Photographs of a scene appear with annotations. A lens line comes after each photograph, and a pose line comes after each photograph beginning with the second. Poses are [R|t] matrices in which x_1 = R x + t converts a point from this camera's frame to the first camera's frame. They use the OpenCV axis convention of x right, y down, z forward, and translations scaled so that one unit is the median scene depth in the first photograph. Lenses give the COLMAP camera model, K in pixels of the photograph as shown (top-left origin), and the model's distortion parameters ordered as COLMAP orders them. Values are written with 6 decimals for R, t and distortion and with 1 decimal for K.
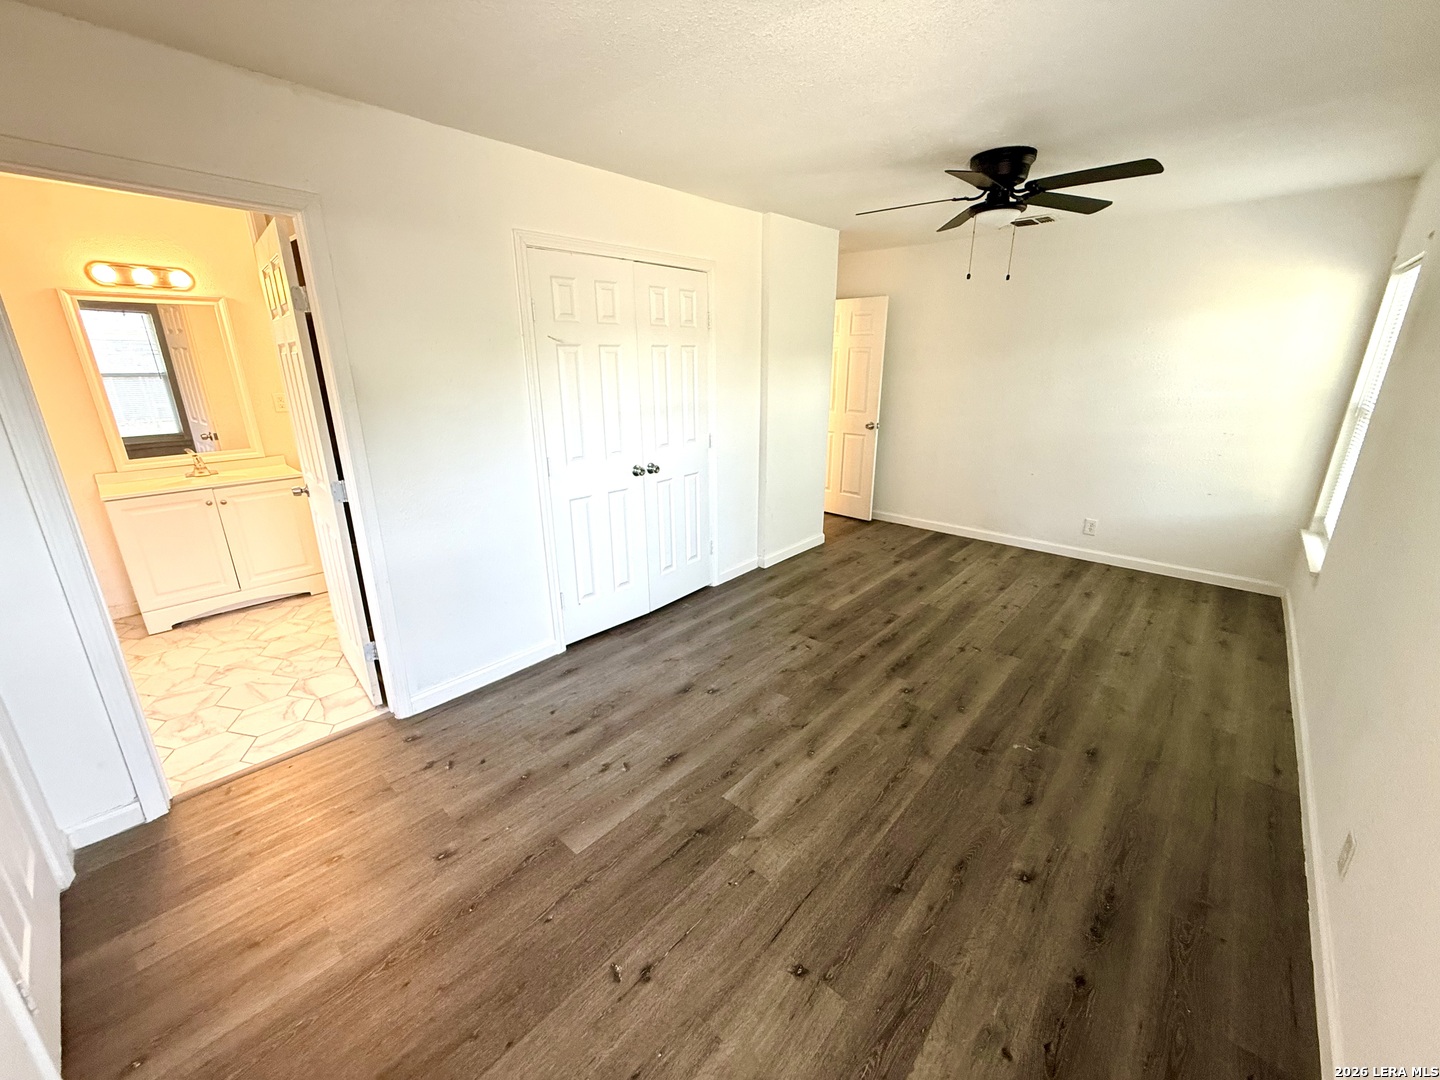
lens RADIAL K [[574.6, 0, 717.0], [0, 574.6, 537.2], [0, 0, 1]] dist [0.000751, -0.000475]
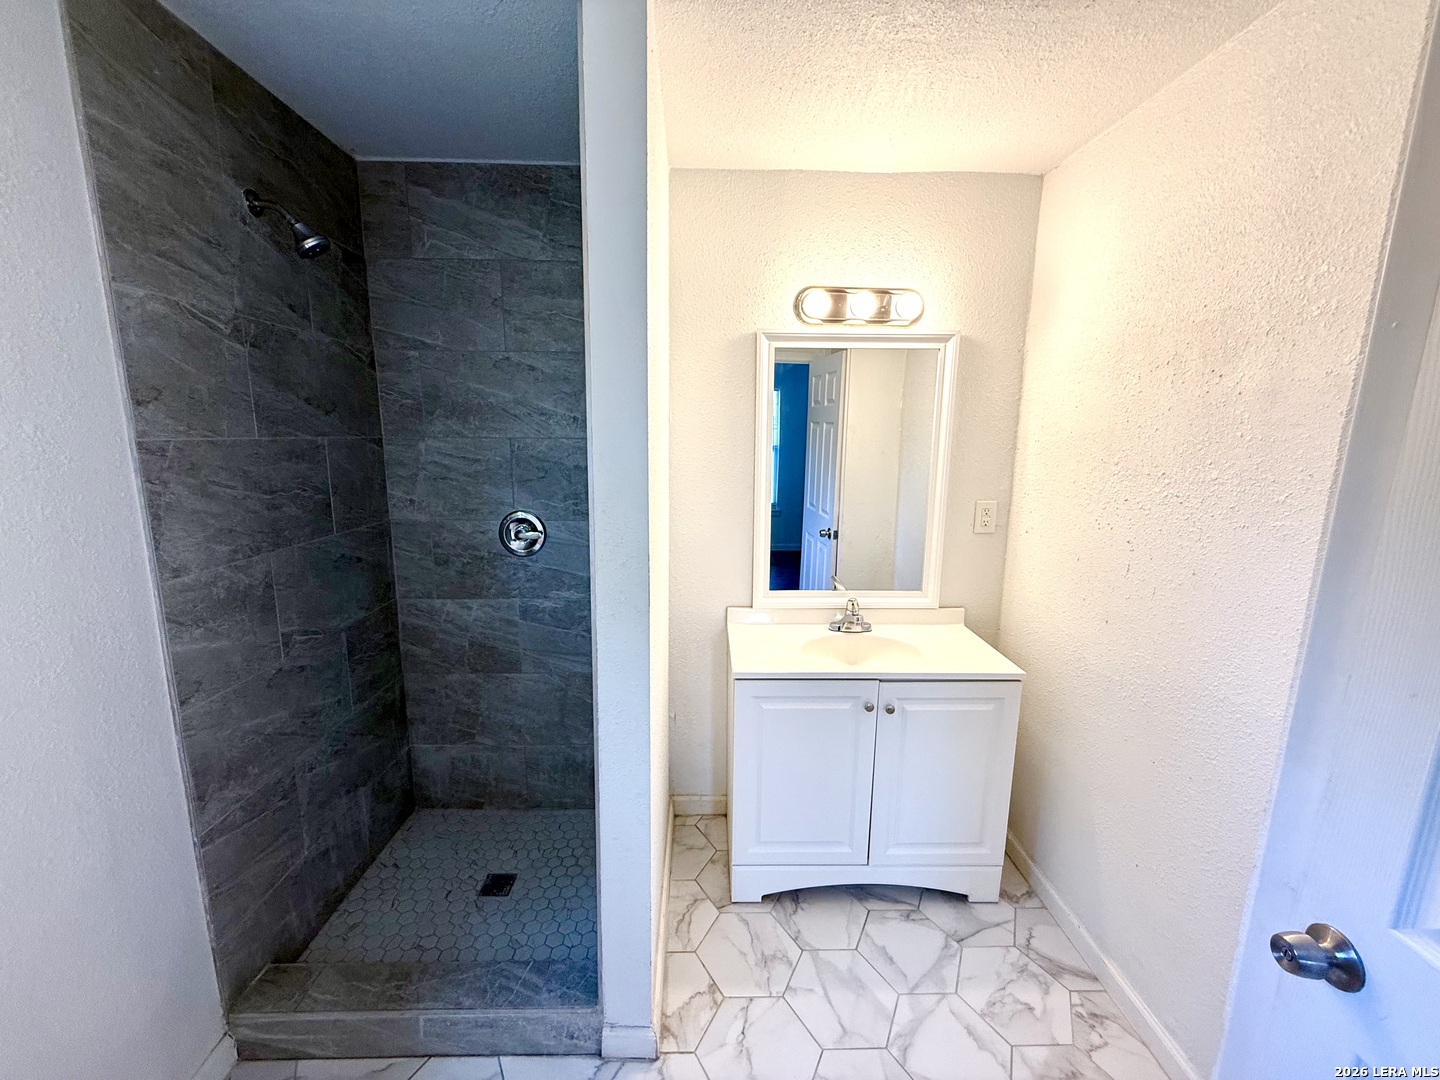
lens RADIAL K [[574.6, 0, 711.9], [0, 574.6, 537.3], [0, 0, 1]] dist [0.000751, -0.000475]
pose [[0.687622, 0.144701, -0.711504, -0.626936], [-0.231170, 0.972576, -0.025615, -0.161980], [0.688285, 0.182092, 0.702215, 0.501004]]
